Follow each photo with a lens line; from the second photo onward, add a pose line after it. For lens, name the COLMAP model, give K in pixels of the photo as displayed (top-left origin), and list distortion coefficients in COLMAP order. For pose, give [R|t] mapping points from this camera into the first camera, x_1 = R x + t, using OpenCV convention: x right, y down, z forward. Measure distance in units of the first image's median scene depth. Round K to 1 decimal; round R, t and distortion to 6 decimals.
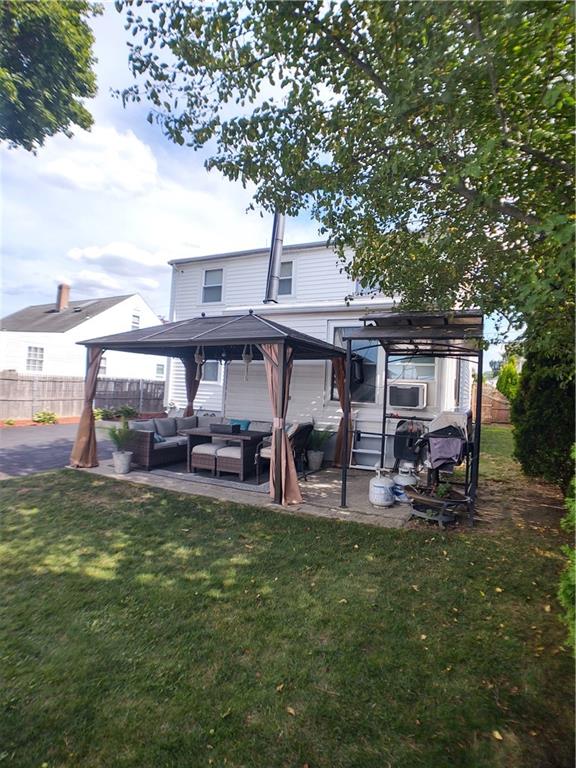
lens RADIAL K [[404.1, 0, 289.3], [0, 404.1, 388.2], [0, 0, 1]] dist [-0.118817, 0.026735]
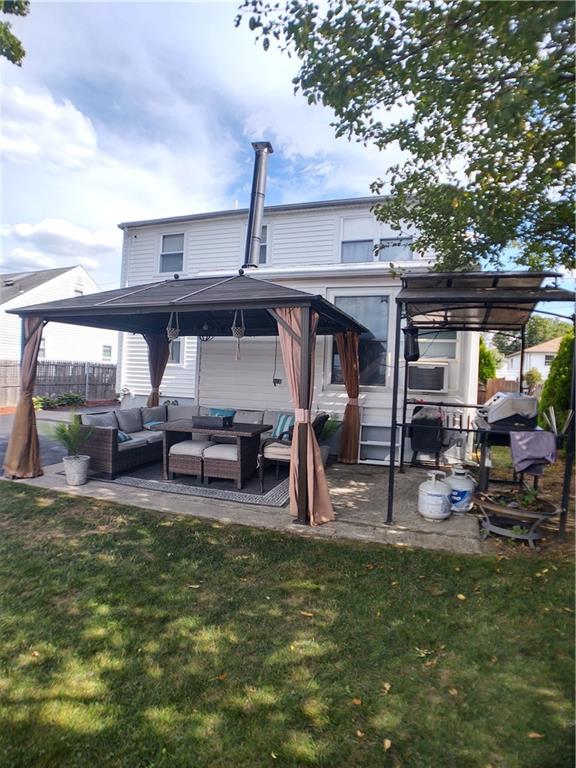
lens RADIAL K [[404.1, 0, 289.3], [0, 404.1, 388.2], [0, 0, 1]] dist [-0.118817, 0.026735]
pose [[0.991363, -0.014444, 0.130349, -0.107770], [0.008856, 0.999021, 0.043351, 0.003171], [-0.130847, -0.041822, 0.990520, 0.204925]]
